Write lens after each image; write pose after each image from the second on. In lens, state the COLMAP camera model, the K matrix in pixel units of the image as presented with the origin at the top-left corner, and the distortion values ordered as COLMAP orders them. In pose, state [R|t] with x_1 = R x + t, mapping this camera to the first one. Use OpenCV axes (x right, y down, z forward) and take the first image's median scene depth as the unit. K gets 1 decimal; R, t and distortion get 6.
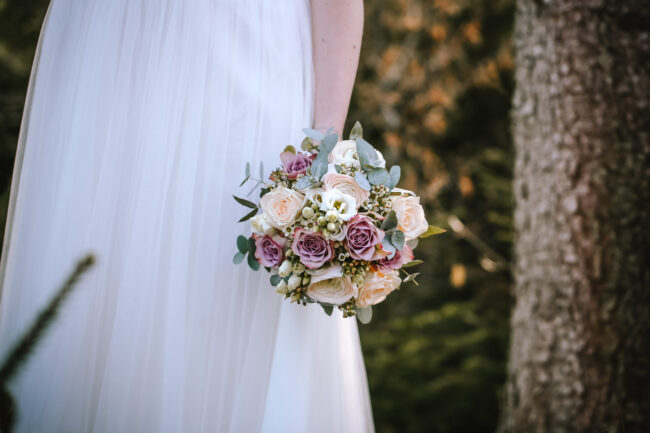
lens RADIAL K [[1878.0, 0, 325.0], [0, 1878.0, 216.5], [0, 0, 1]] dist [-0.072360, -0.747739]
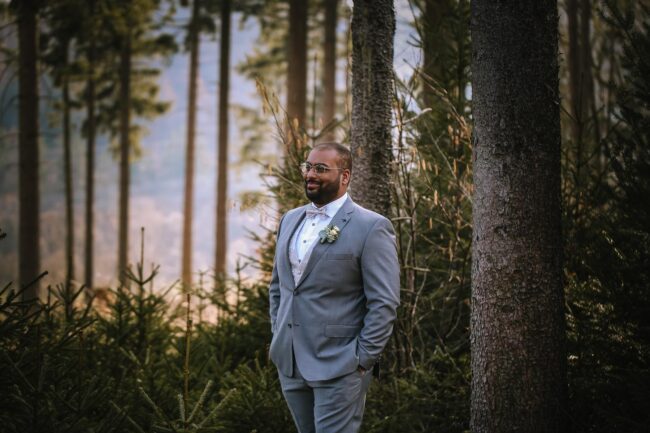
lens RADIAL K [[1878.0, 0, 325.0], [0, 1878.0, 216.5], [0, 0, 1]] dist [-0.072360, -0.747739]
pose [[0.977029, 0.016574, -0.212460, 0.454250], [-0.034263, 0.996218, -0.079850, -0.016305], [0.210333, 0.085296, 0.973902, -1.525506]]
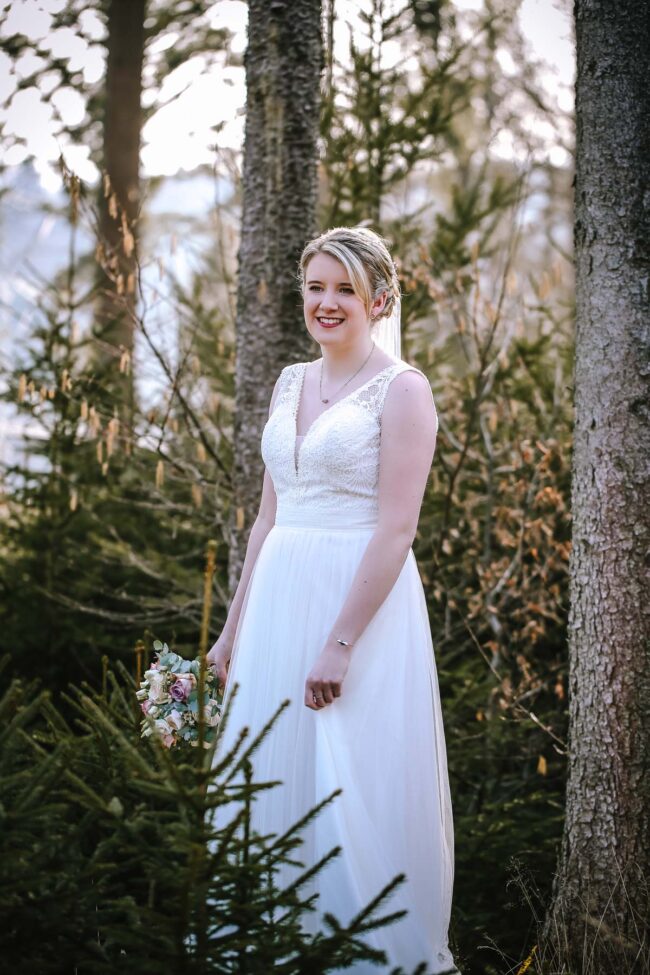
lens RADIAL K [[2817.0, 0, 325.0], [0, 2817.0, 487.5], [0, 0, 1]] dist [-0.072360, -0.747739]
pose [[0.998115, 0.014852, -0.059549, 0.048955], [-0.020166, 0.995770, -0.089642, 0.026773], [0.057965, 0.090674, 0.994192, -0.967687]]
